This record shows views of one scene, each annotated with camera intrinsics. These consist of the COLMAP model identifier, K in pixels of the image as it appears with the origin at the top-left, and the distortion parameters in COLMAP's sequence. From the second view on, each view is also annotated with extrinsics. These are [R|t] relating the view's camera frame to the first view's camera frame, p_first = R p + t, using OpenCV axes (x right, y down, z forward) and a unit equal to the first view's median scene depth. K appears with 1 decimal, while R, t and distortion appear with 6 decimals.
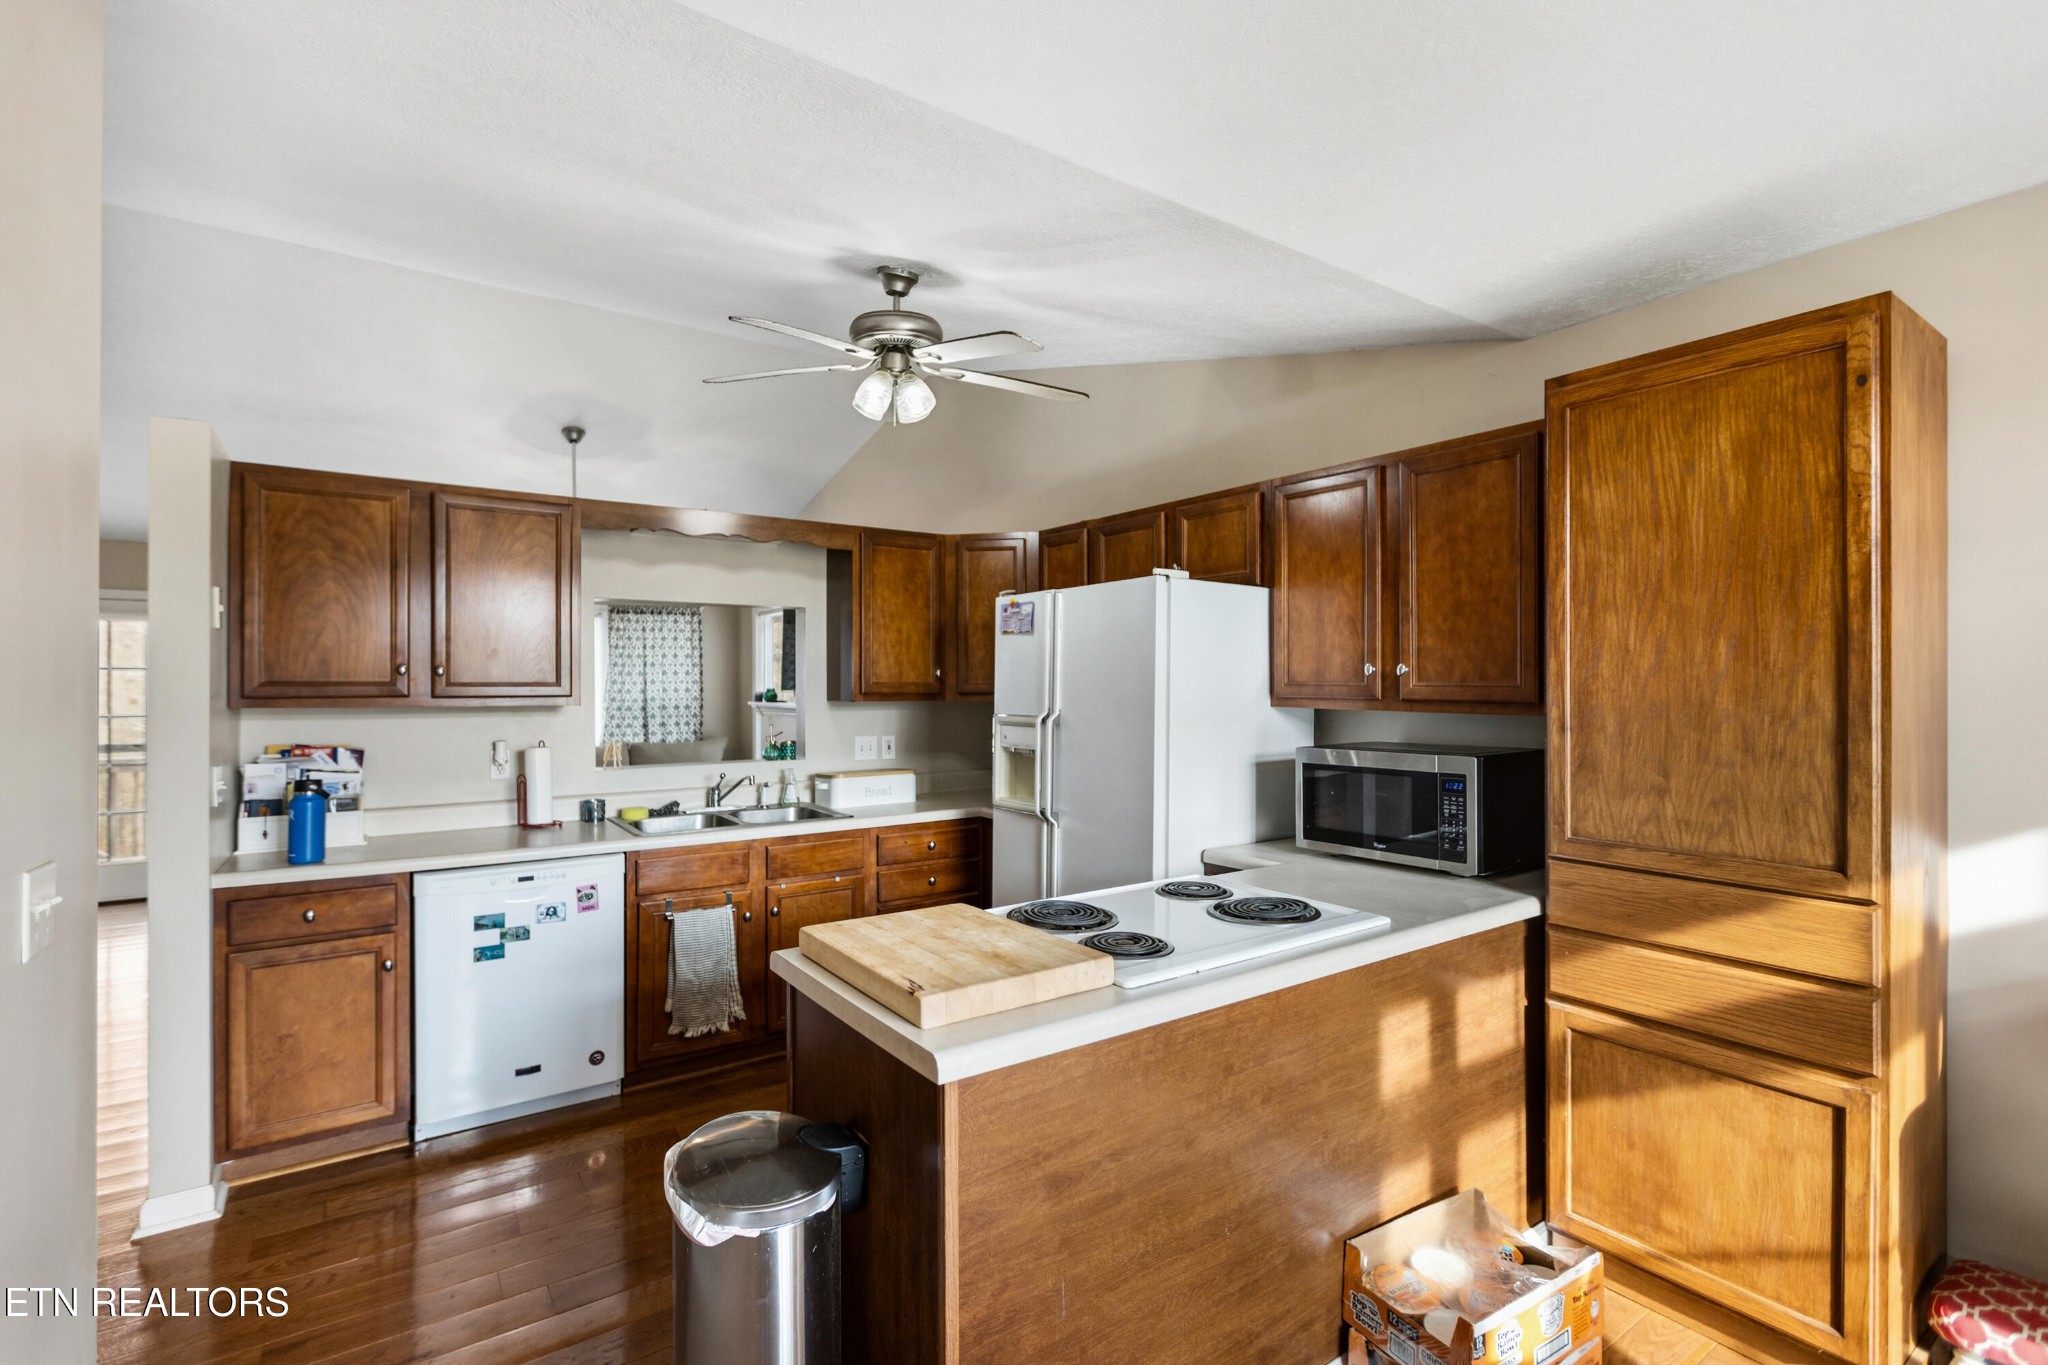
lens RADIAL K [[919.4, 0, 1016.8], [0, 919.4, 682.5], [0, 0, 1]] dist [0.003222, -0.001182]
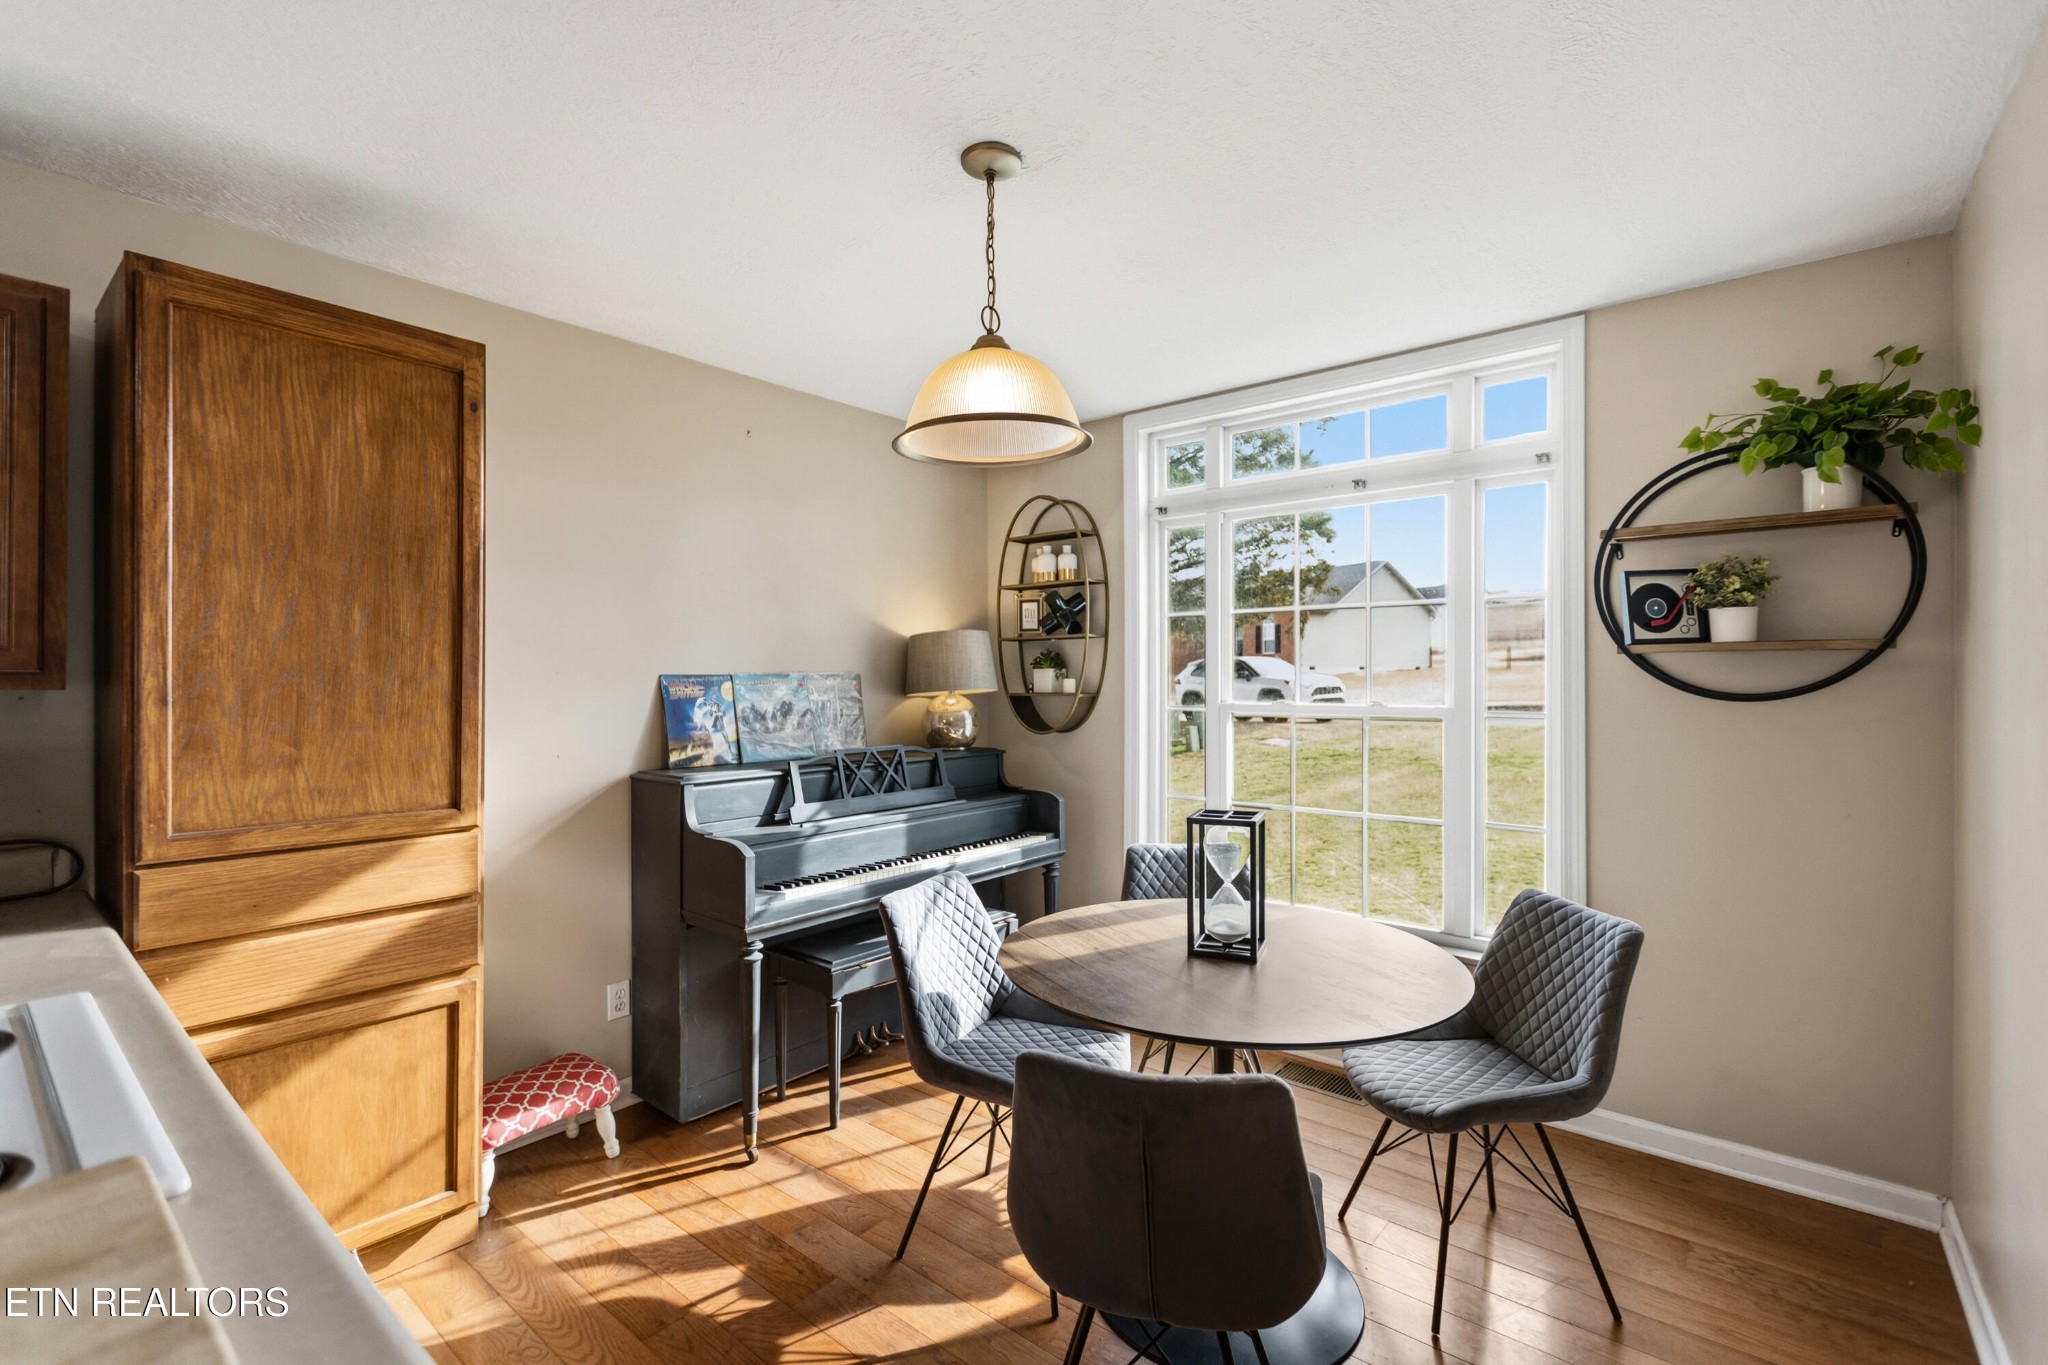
lens RADIAL K [[919.4, 0, 1015.0], [0, 919.4, 681.9], [0, 0, 1]] dist [0.003222, -0.001182]
pose [[-0.271612, -0.003238, 0.962401, -0.381500], [-0.003618, 0.999991, 0.002343, 0.028847], [-0.962400, -0.002845, -0.271621, 0.509112]]
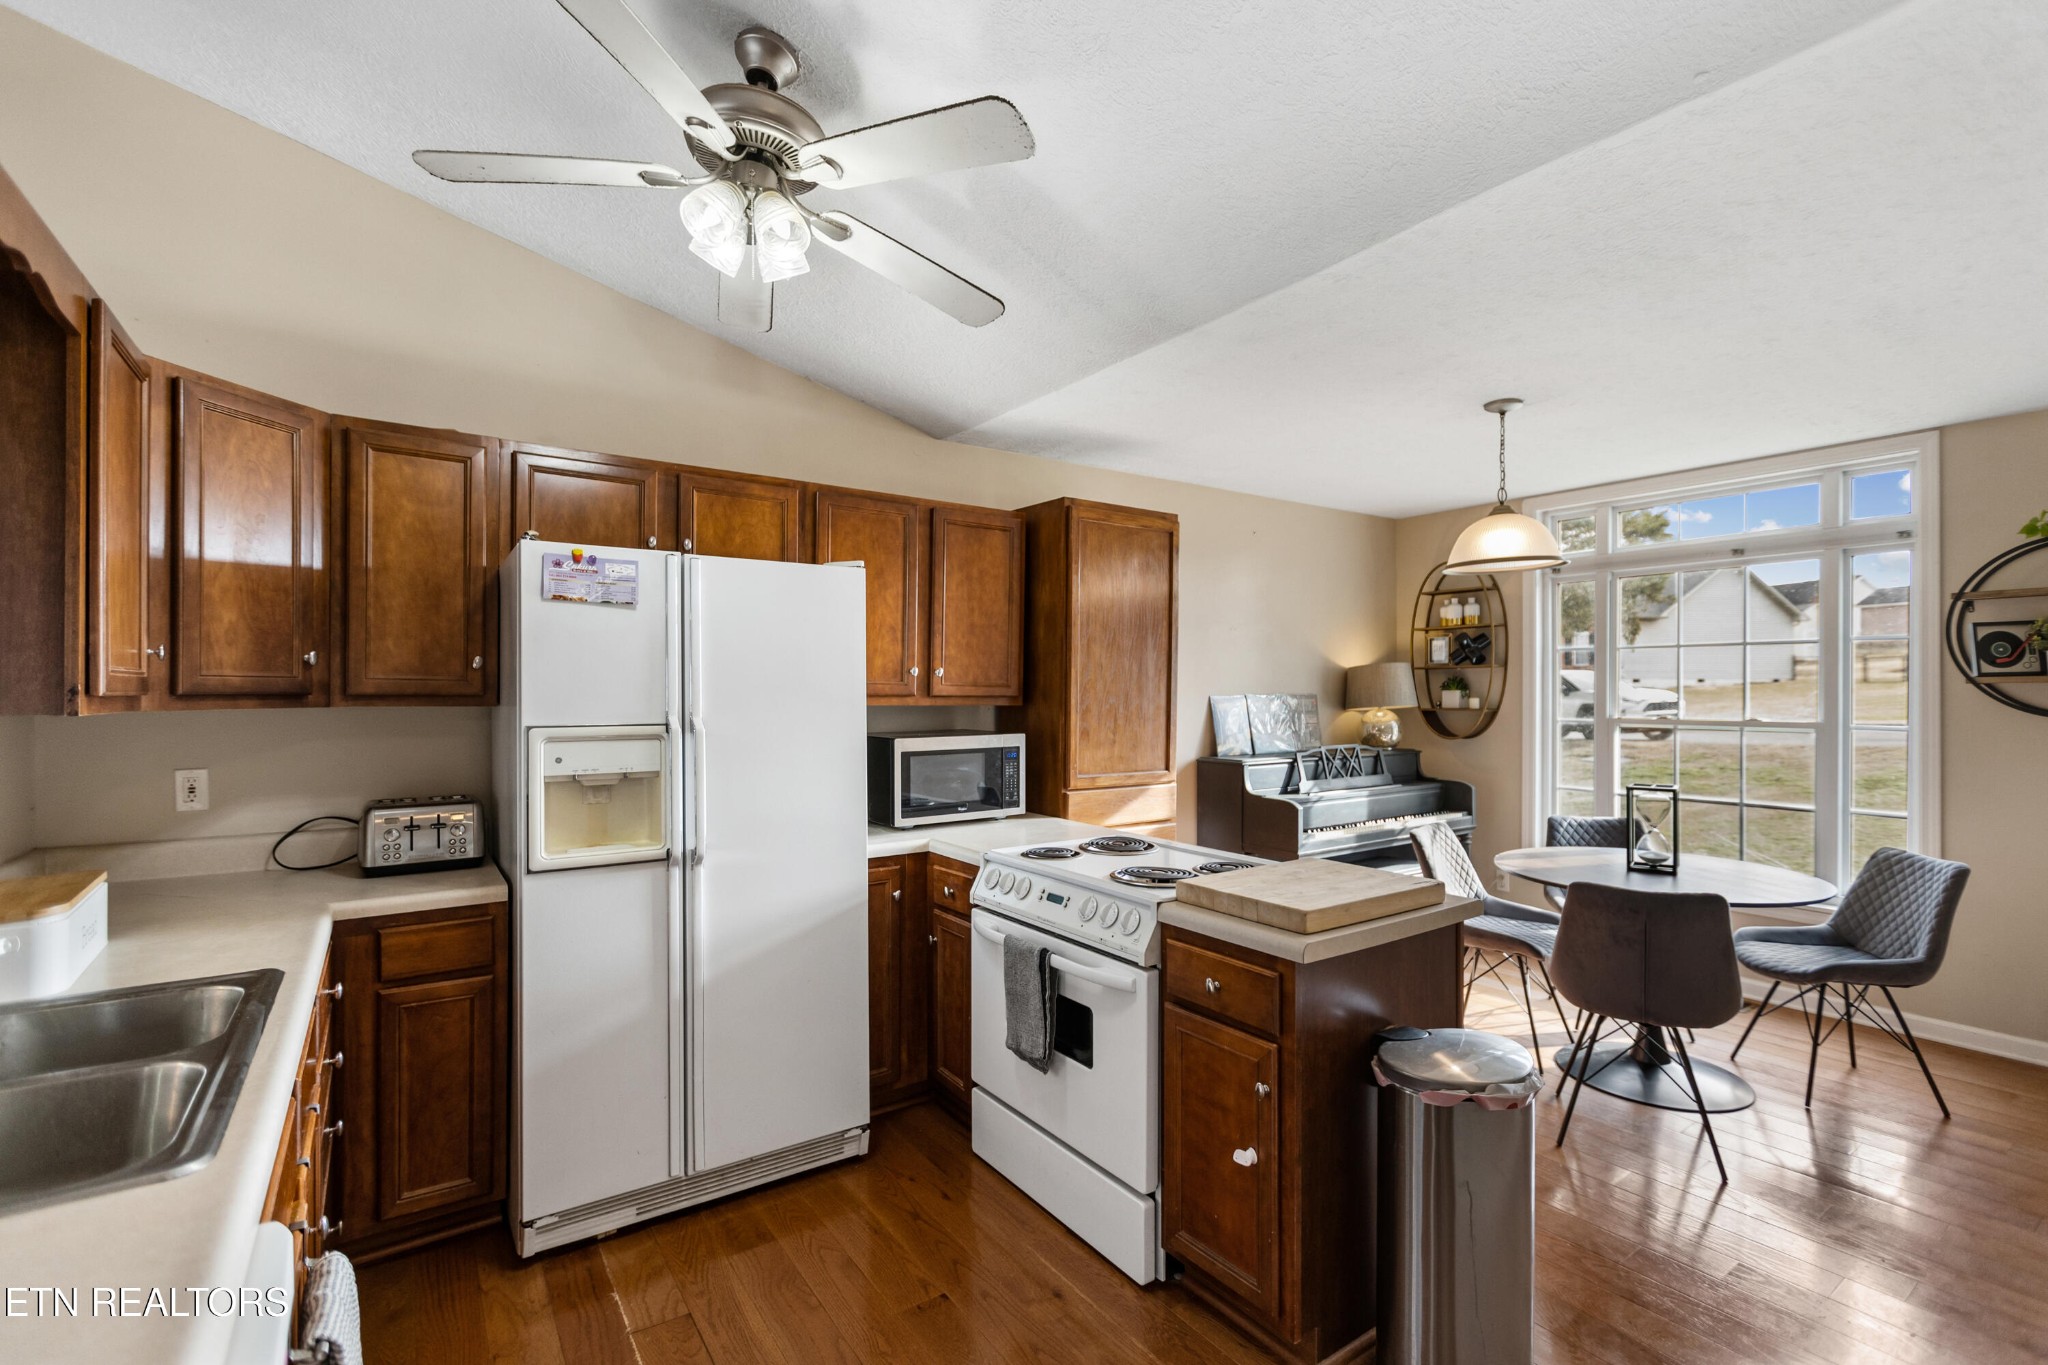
lens RADIAL K [[919.4, 0, 1016.4], [0, 919.4, 693.3], [0, 0, 1]] dist [0.003222, -0.001182]
pose [[0.001086, -0.001797, 0.999998, -1.081482], [-0.004843, 0.999987, 0.001802, 0.015536], [-0.999988, -0.004845, 0.001078, 1.116385]]
